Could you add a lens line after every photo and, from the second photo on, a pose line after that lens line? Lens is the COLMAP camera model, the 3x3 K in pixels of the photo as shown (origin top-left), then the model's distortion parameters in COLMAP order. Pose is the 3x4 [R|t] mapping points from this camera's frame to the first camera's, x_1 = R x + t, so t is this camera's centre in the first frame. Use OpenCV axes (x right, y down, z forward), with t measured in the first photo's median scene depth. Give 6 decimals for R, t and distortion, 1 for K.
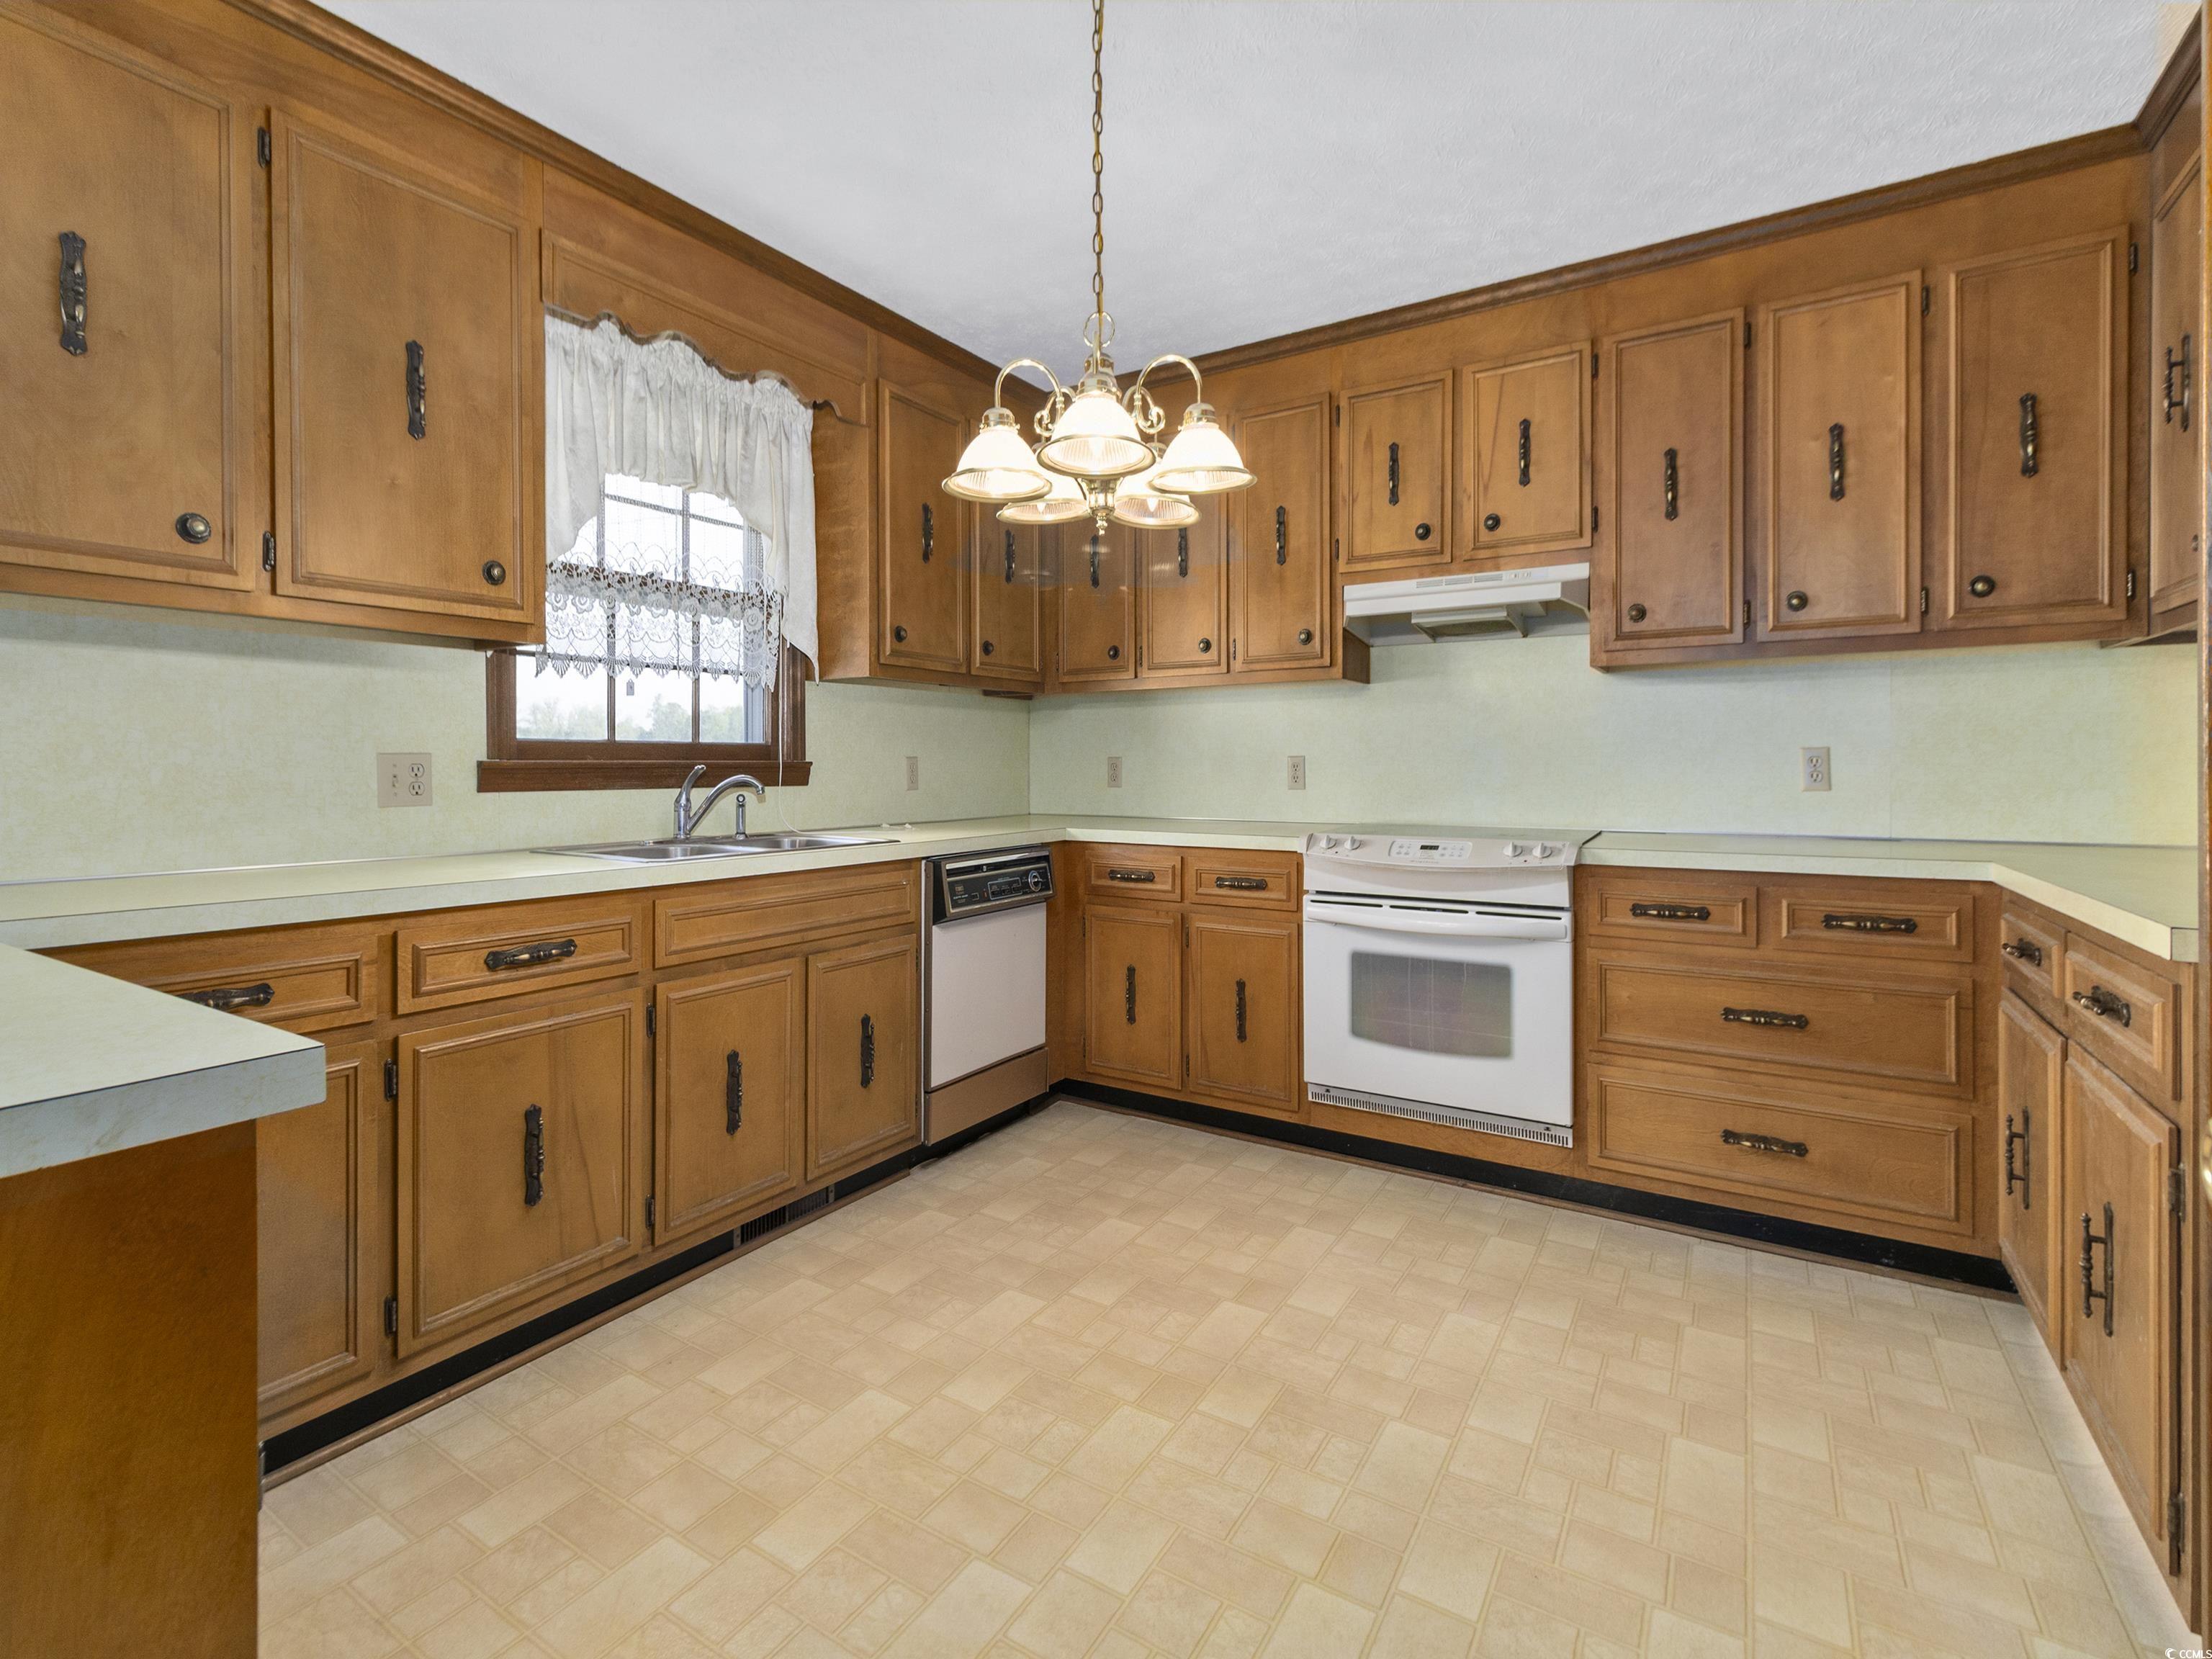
lens RADIAL K [[1021.4, 0, 1105.8], [0, 1021.4, 770.9], [0, 0, 1]] dist [0.008408, -0.001069]
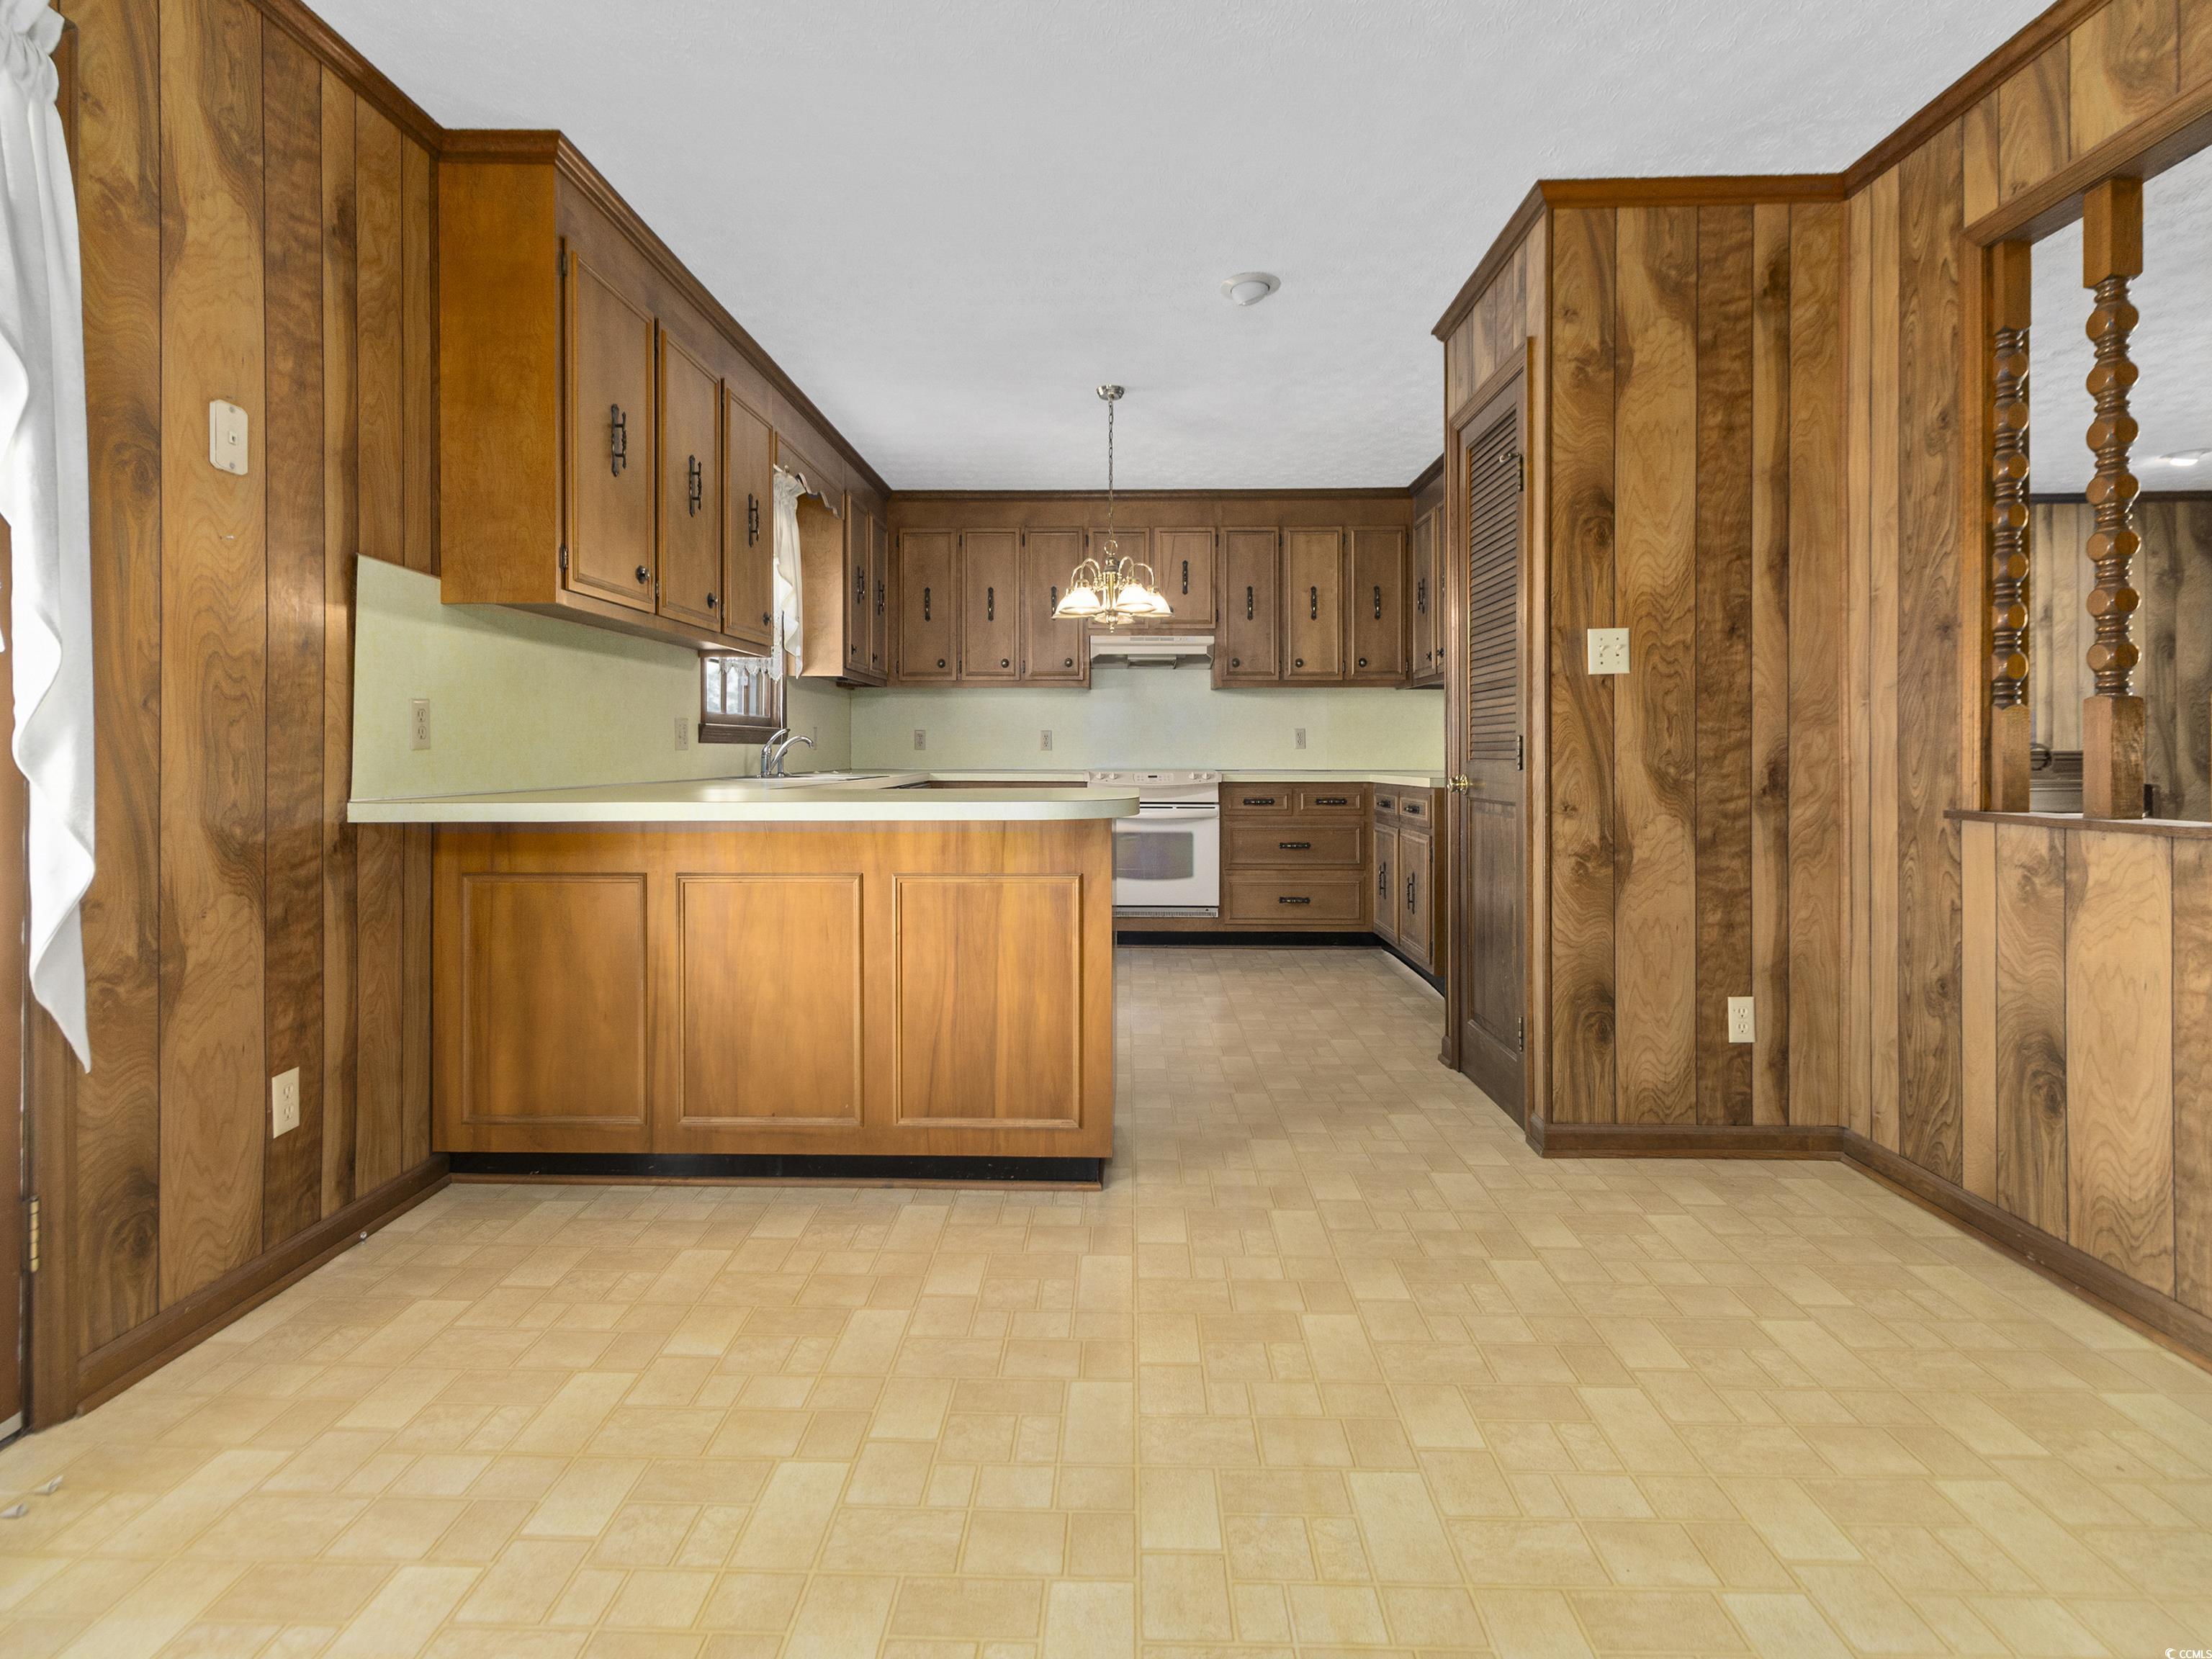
lens RADIAL K [[1024.7, 0, 1106.3], [0, 1024.7, 752.5], [0, 0, 1]] dist [0.006461, 0.000093]
pose [[0.857149, 0.003282, 0.515058, -0.779109], [-0.002354, 0.999994, -0.002455, 0.033292], [-0.515063, 0.000892, 0.857152, -0.650315]]
